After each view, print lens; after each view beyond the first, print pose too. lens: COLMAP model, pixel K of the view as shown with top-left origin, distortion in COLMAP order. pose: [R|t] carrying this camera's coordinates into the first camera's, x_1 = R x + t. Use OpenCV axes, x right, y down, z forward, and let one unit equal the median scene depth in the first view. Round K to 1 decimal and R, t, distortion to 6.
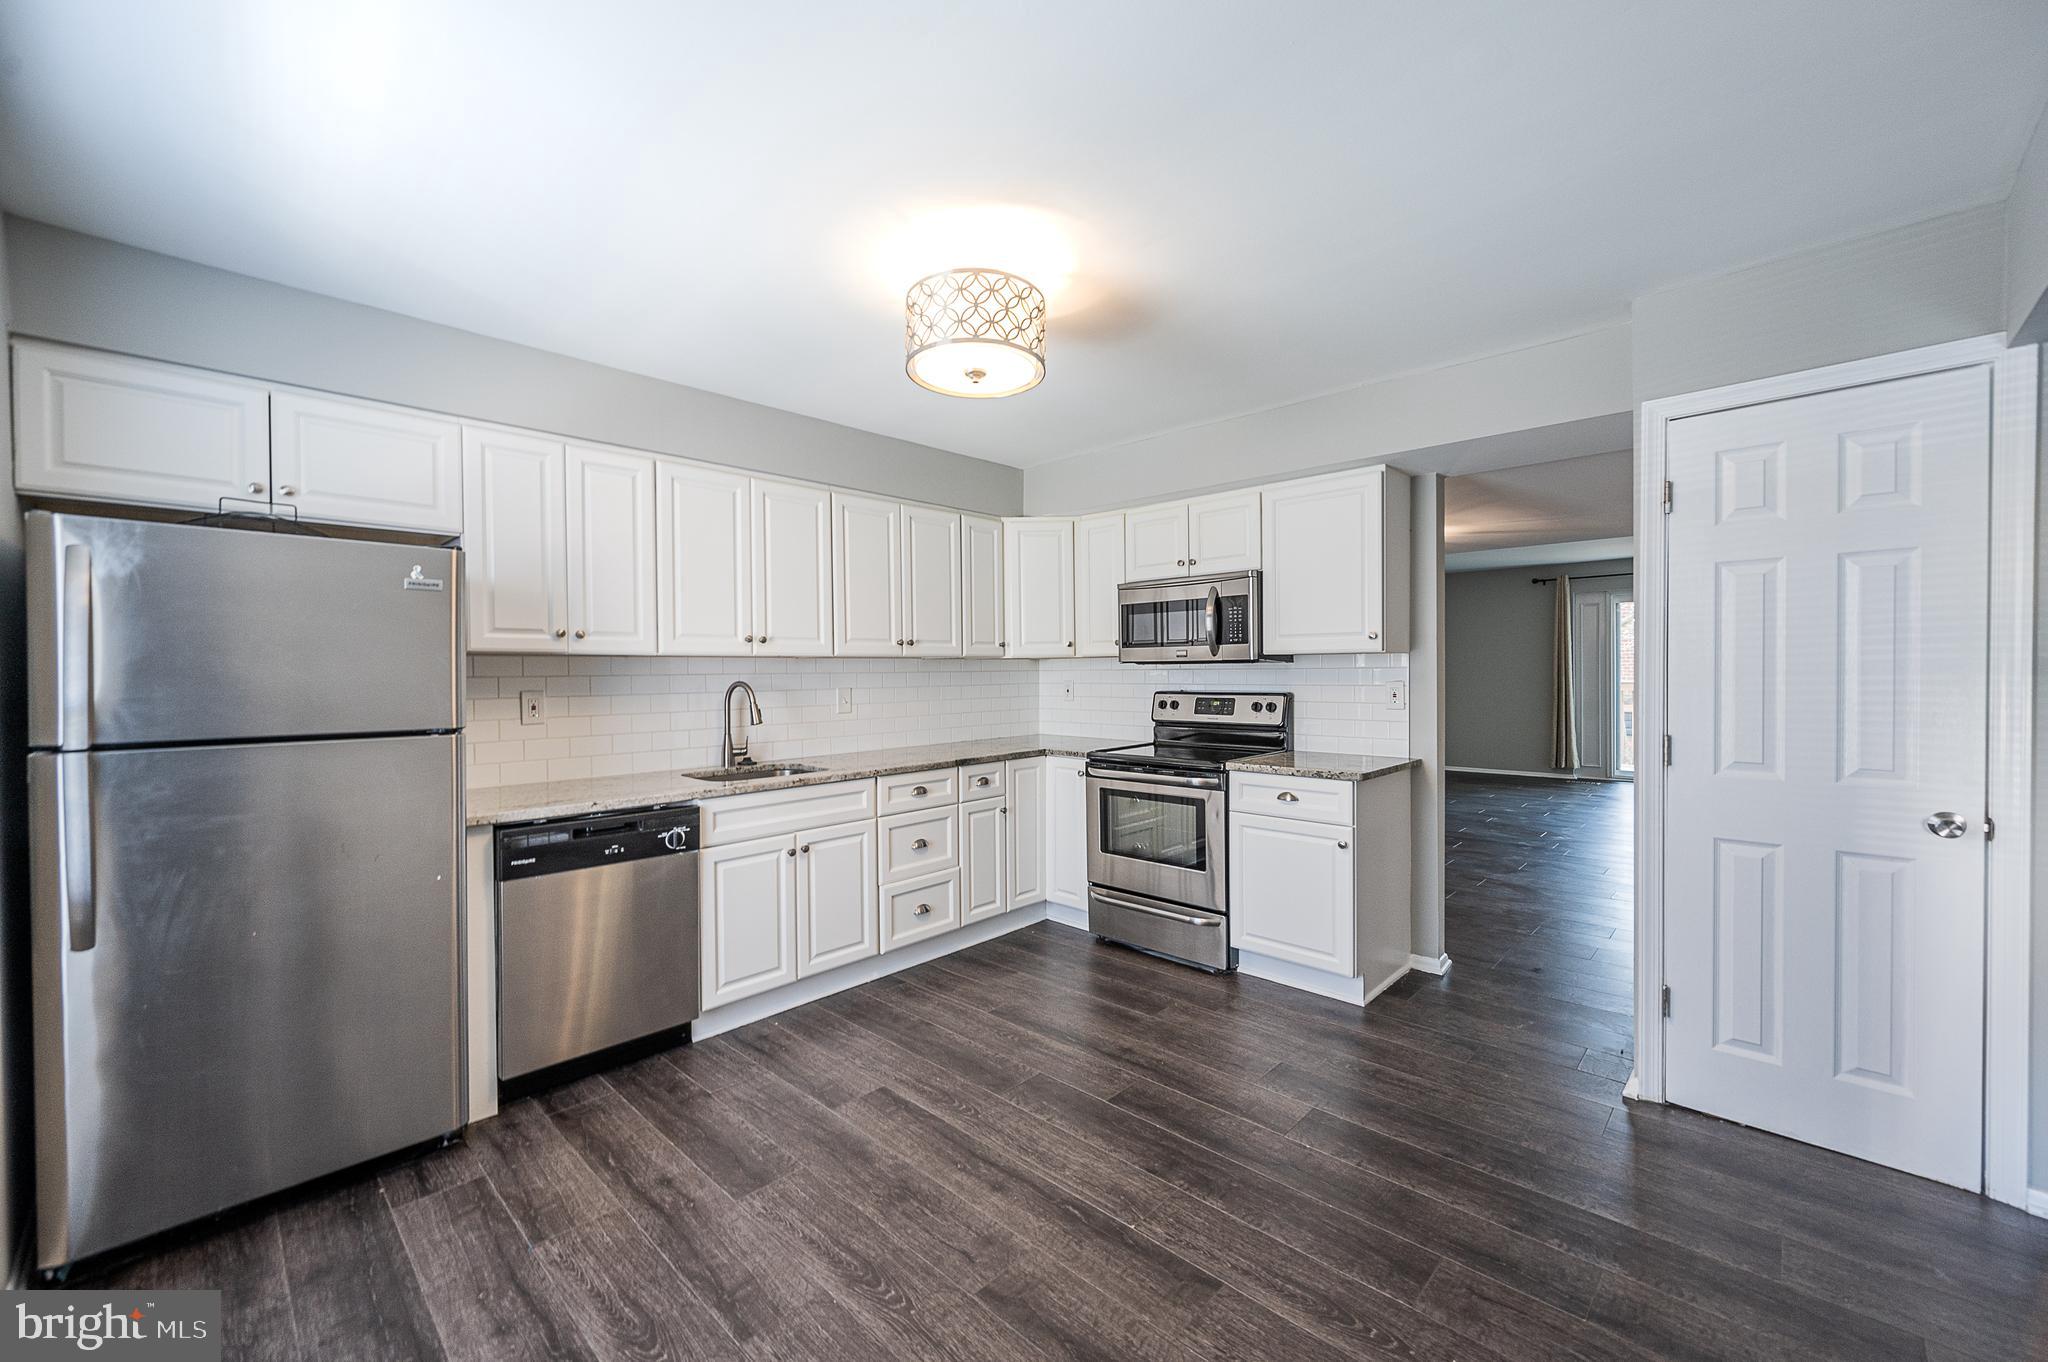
lens RADIAL K [[807.8, 0, 1046.1], [0, 807.8, 679.3], [0, 0, 1]] dist [-0.001464, 0.000584]
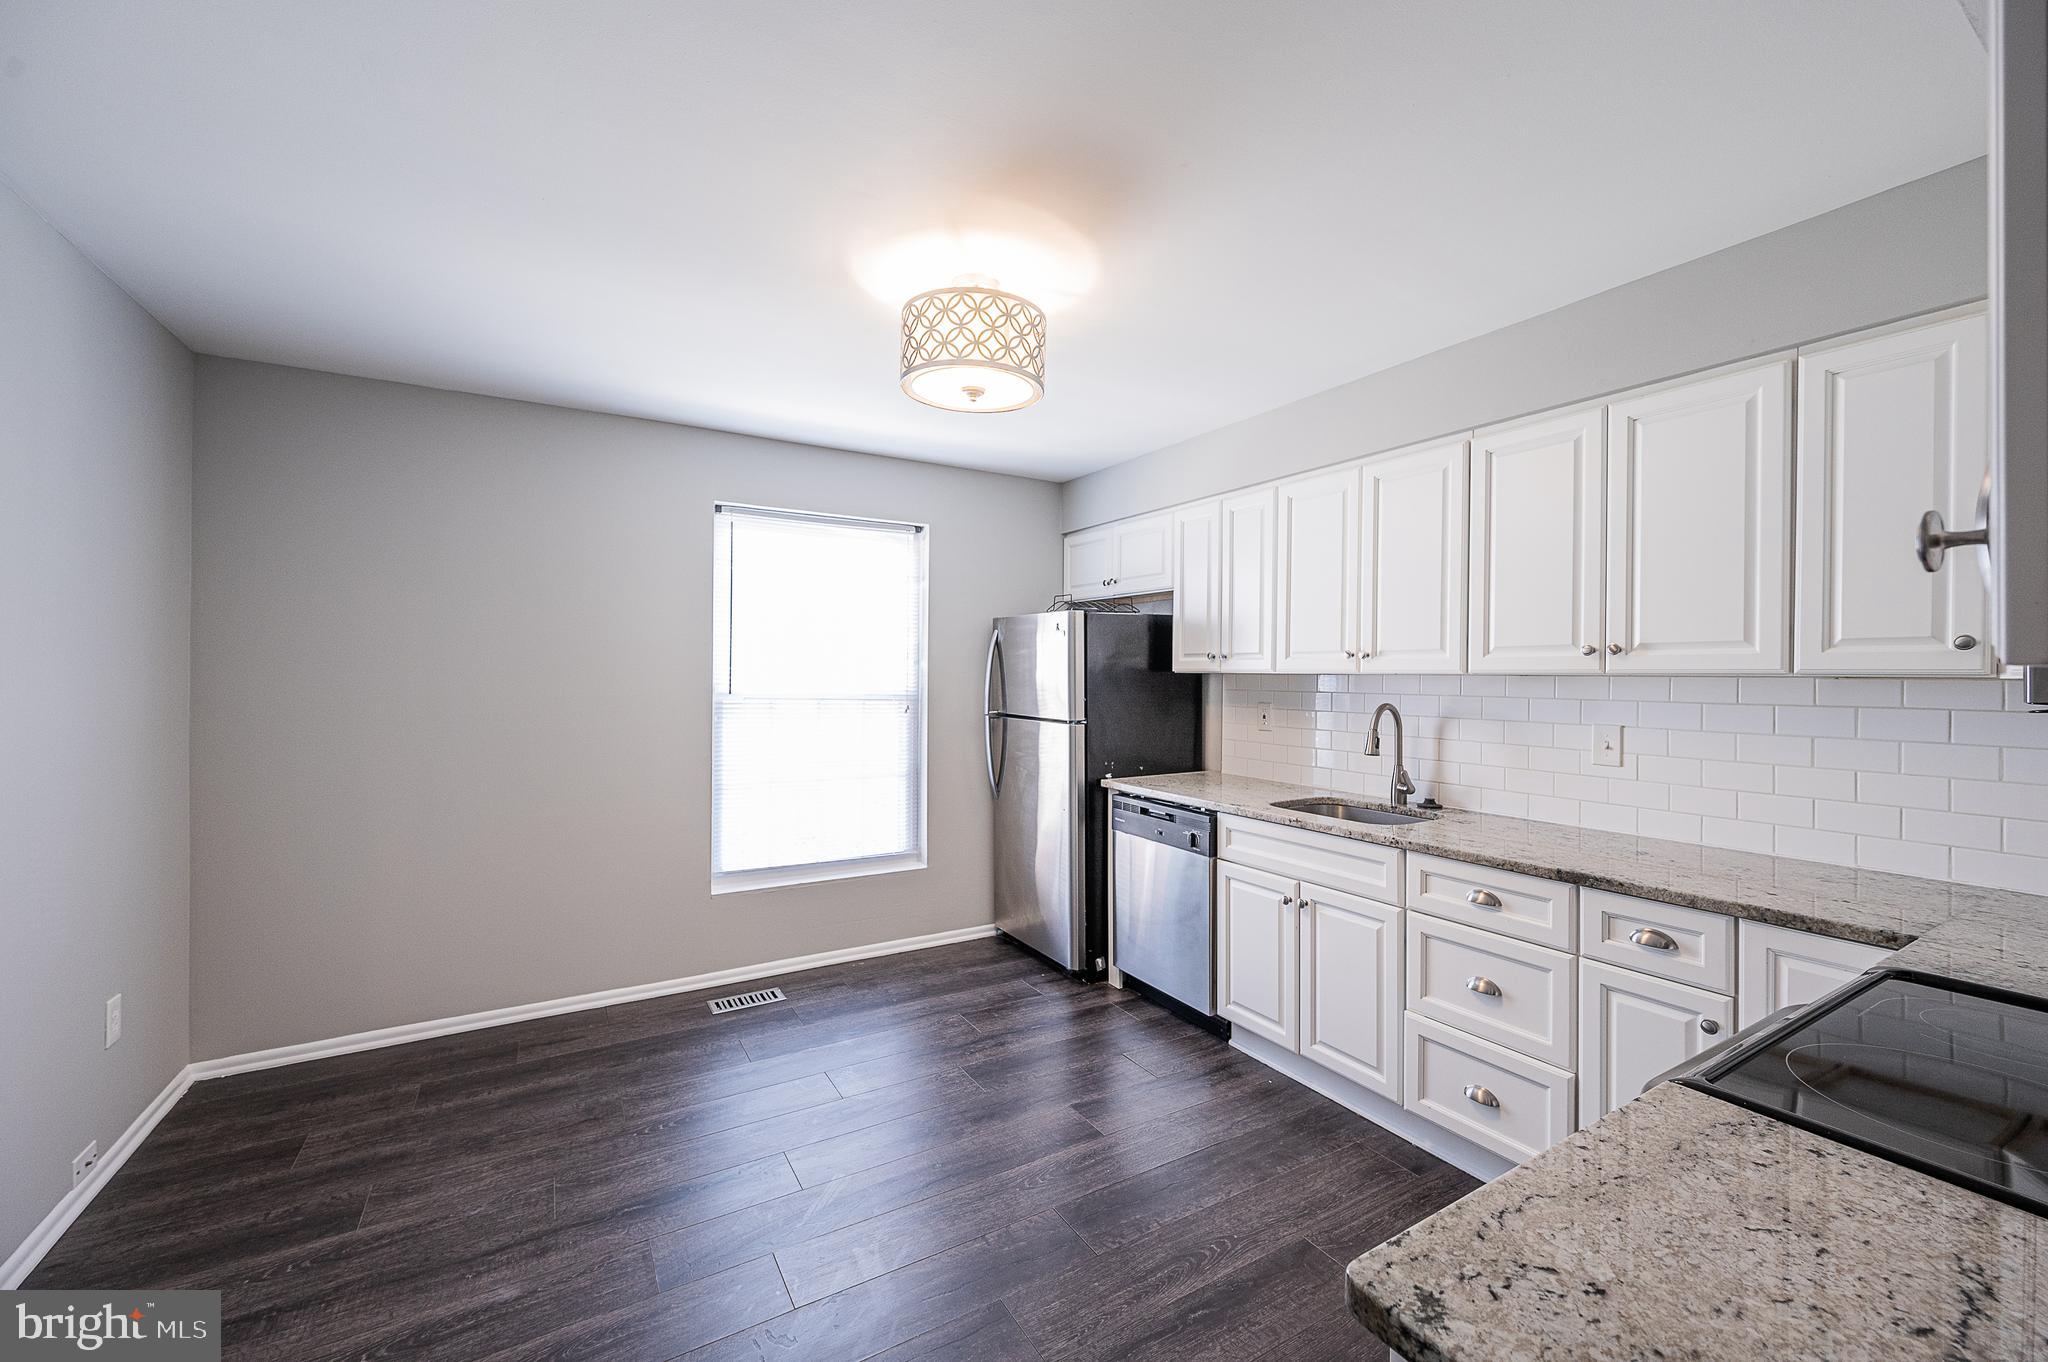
lens RADIAL K [[807.8, 0, 1017.1], [0, 807.8, 677.9], [0, 0, 1]] dist [-0.001464, 0.000584]
pose [[-0.288379, 0.010845, -0.957455, 0.586154], [-0.016926, 0.999722, 0.016422, -0.034668], [0.957367, 0.020942, -0.288115, 0.942254]]
